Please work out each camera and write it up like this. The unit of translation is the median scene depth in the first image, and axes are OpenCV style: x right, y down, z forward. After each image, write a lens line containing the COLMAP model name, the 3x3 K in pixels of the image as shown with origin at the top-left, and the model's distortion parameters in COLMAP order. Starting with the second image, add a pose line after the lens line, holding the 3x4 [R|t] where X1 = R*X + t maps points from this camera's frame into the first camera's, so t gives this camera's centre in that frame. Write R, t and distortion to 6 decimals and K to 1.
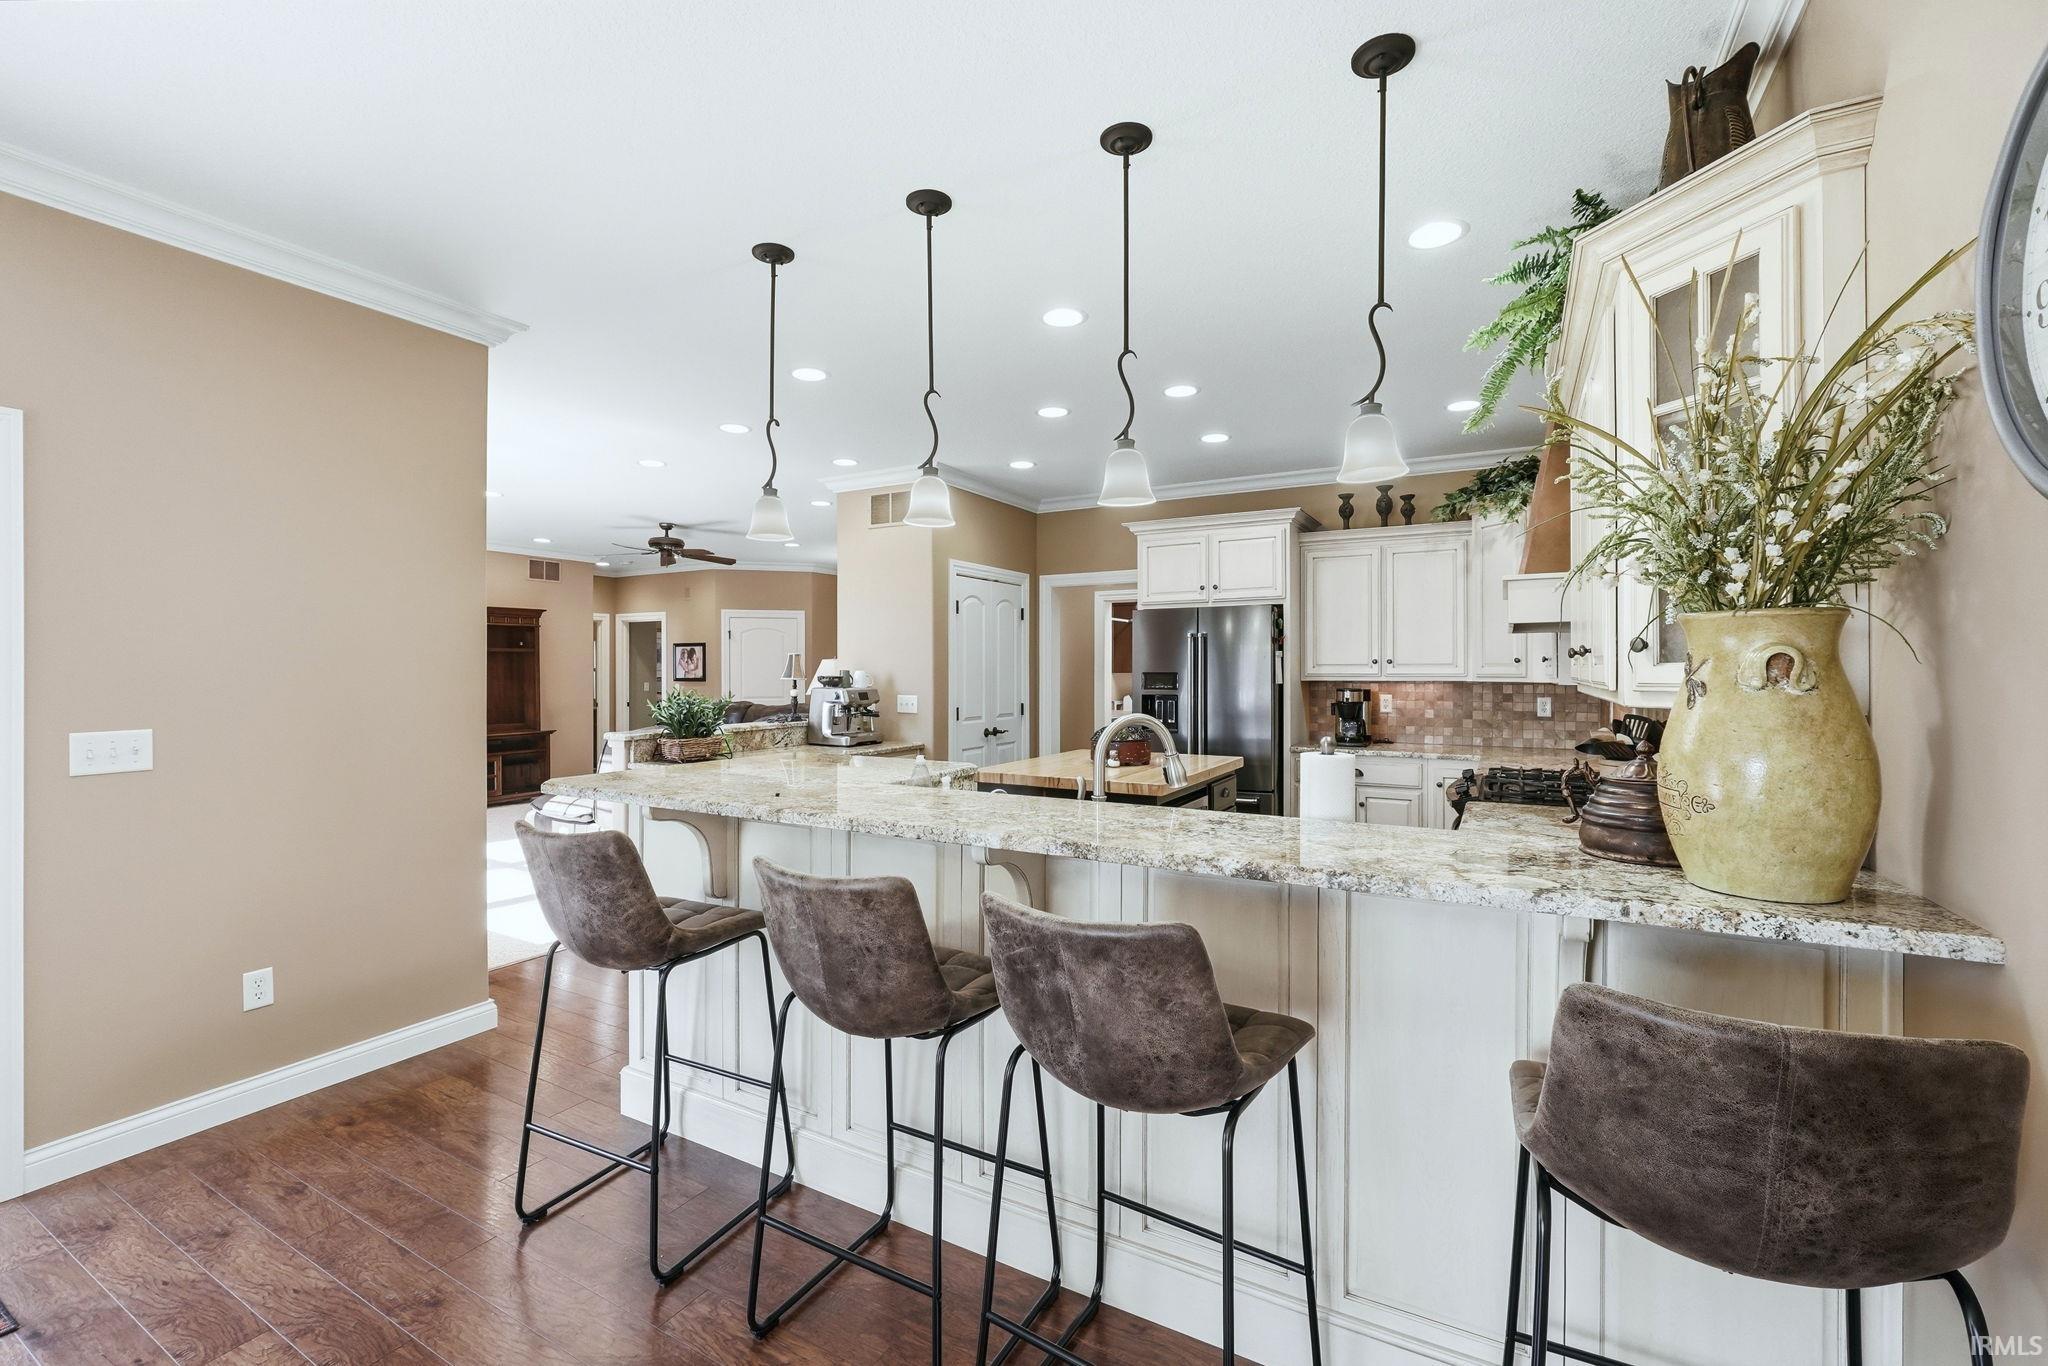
lens RADIAL K [[863.5, 0, 1029.8], [0, 863.5, 675.5], [0, 0, 1]] dist [-0.017546, 0.004143]
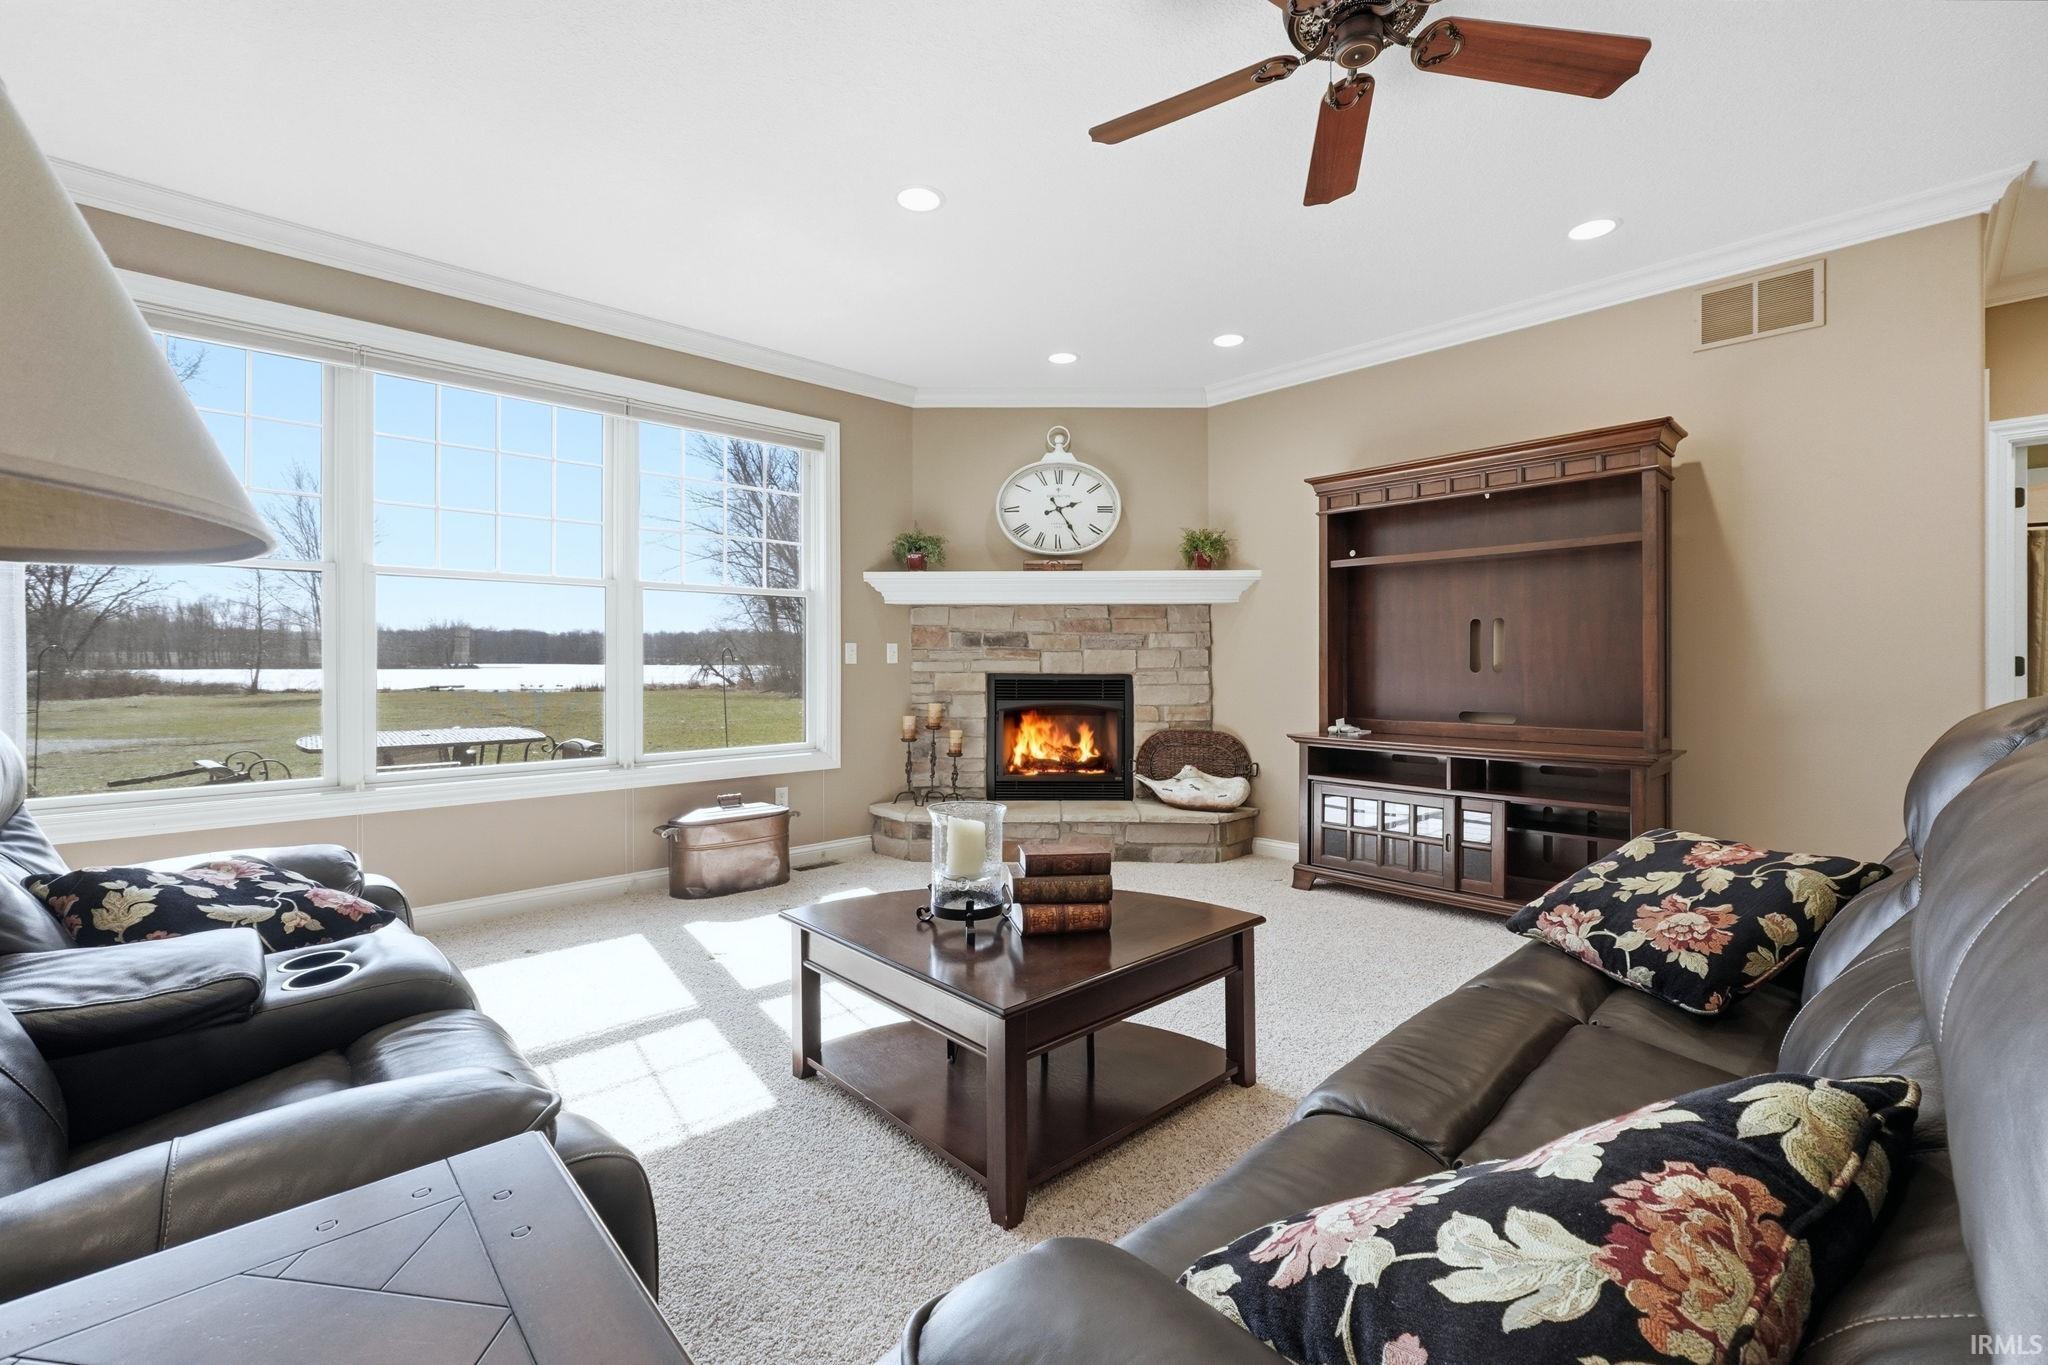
lens RADIAL K [[863.5, 0, 1022.9], [0, 863.5, 663.3], [0, 0, 1]] dist [-0.017546, 0.004143]
pose [[-0.277154, -0.000038, -0.960826, -0.243215], [-0.005133, 0.999986, 0.001440, 0.046407], [0.960812, 0.005331, -0.277150, 1.440353]]
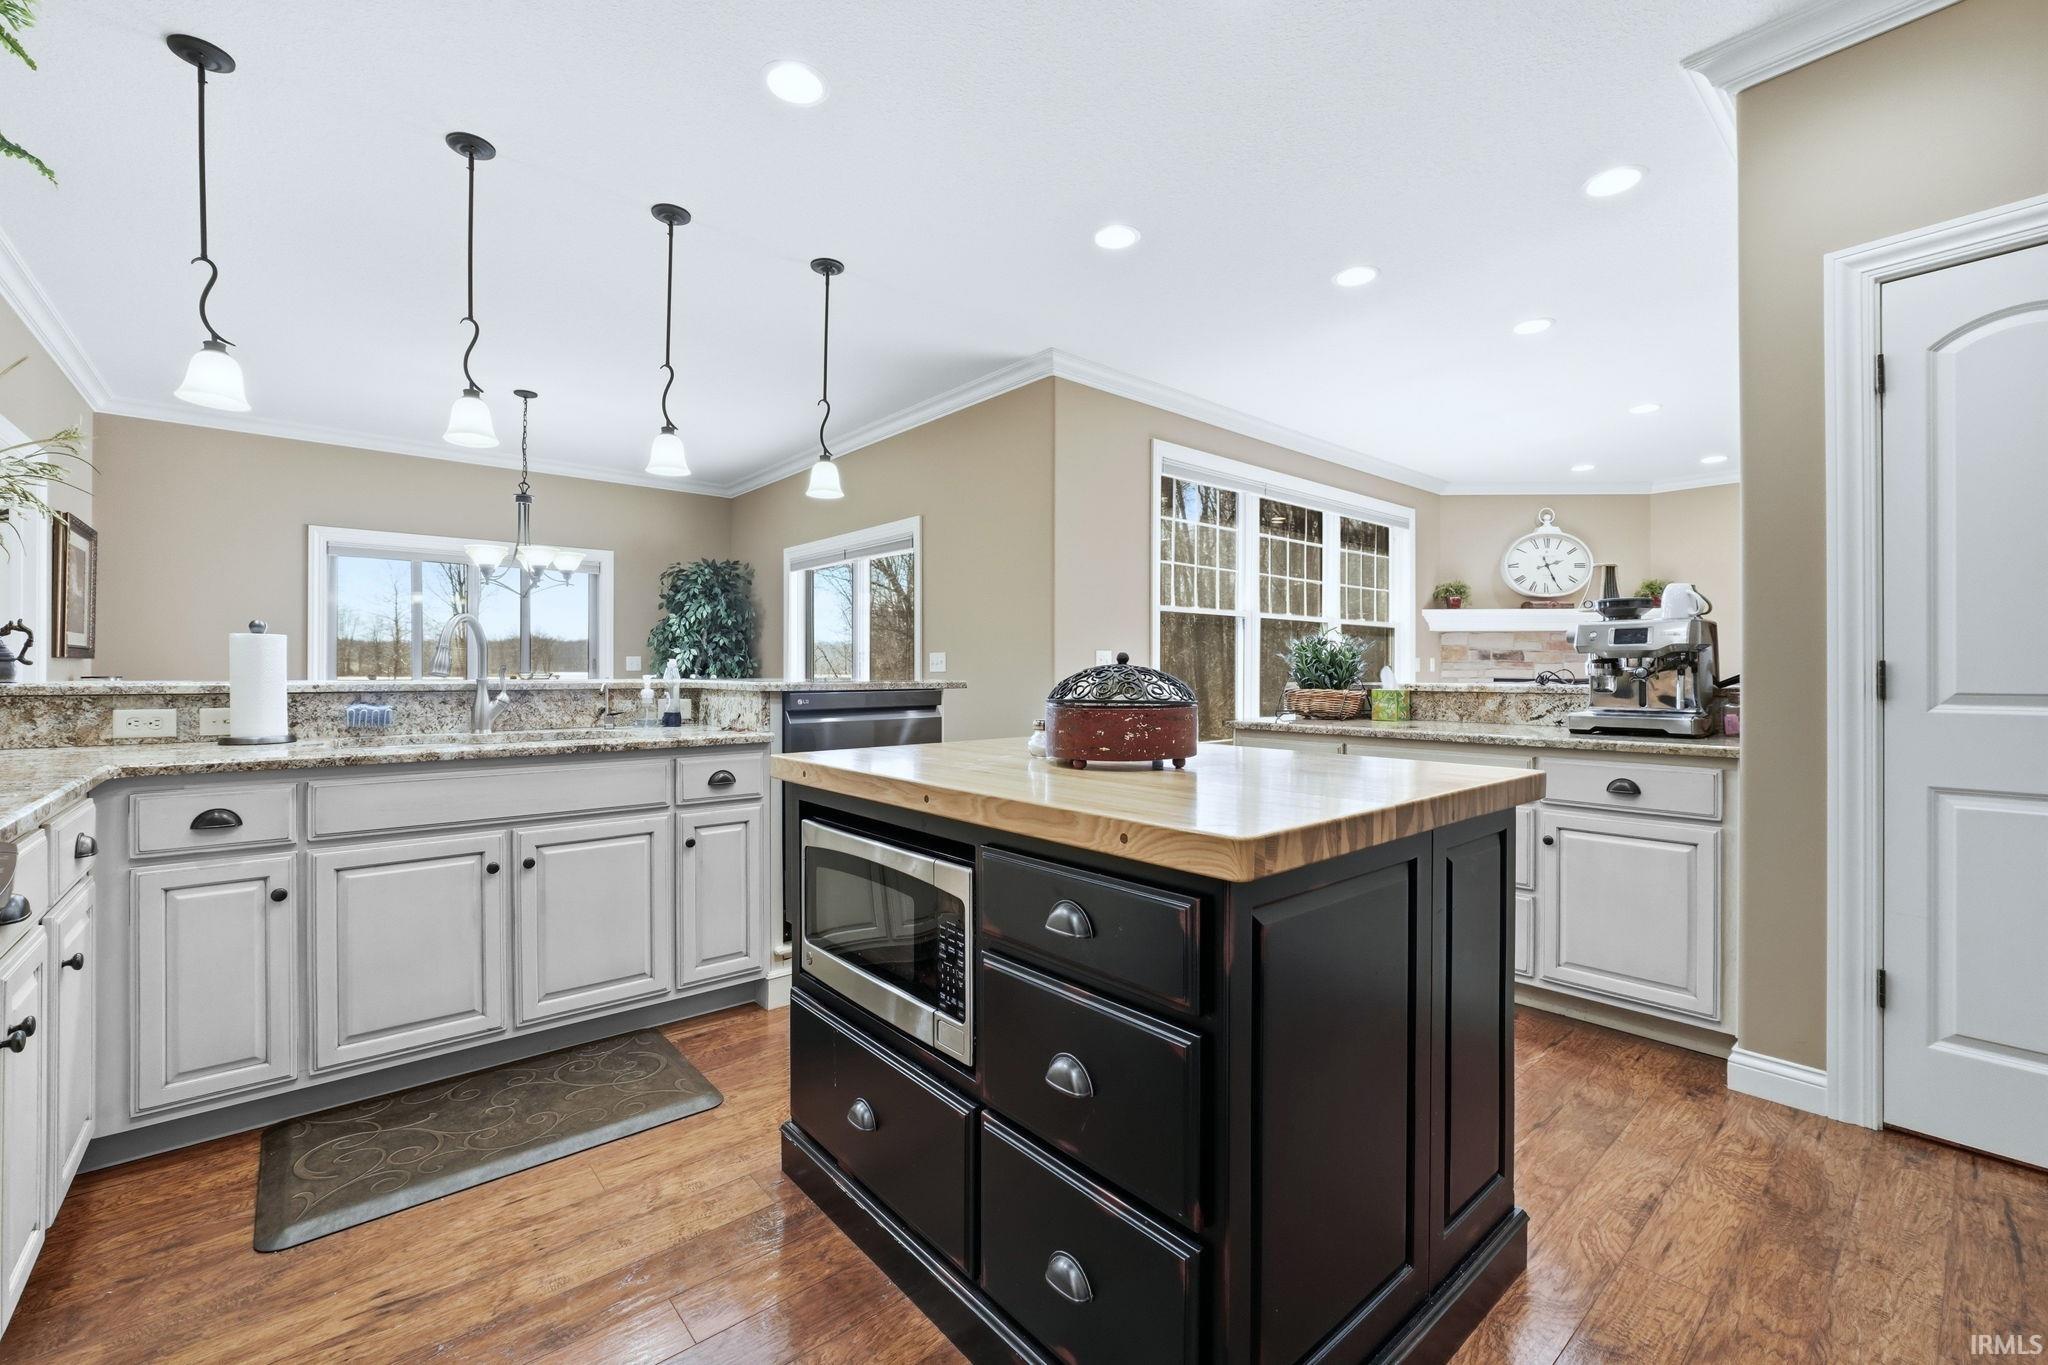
lens RADIAL K [[863.5, 0, 1036.0], [0, 863.5, 673.8], [0, 0, 1]] dist [-0.017546, 0.004143]
pose [[-0.344748, 0.003024, -0.938691, 0.410293], [-0.007667, 0.999952, 0.006037, 0.049157], [0.938664, 0.009278, -0.344708, 0.916060]]
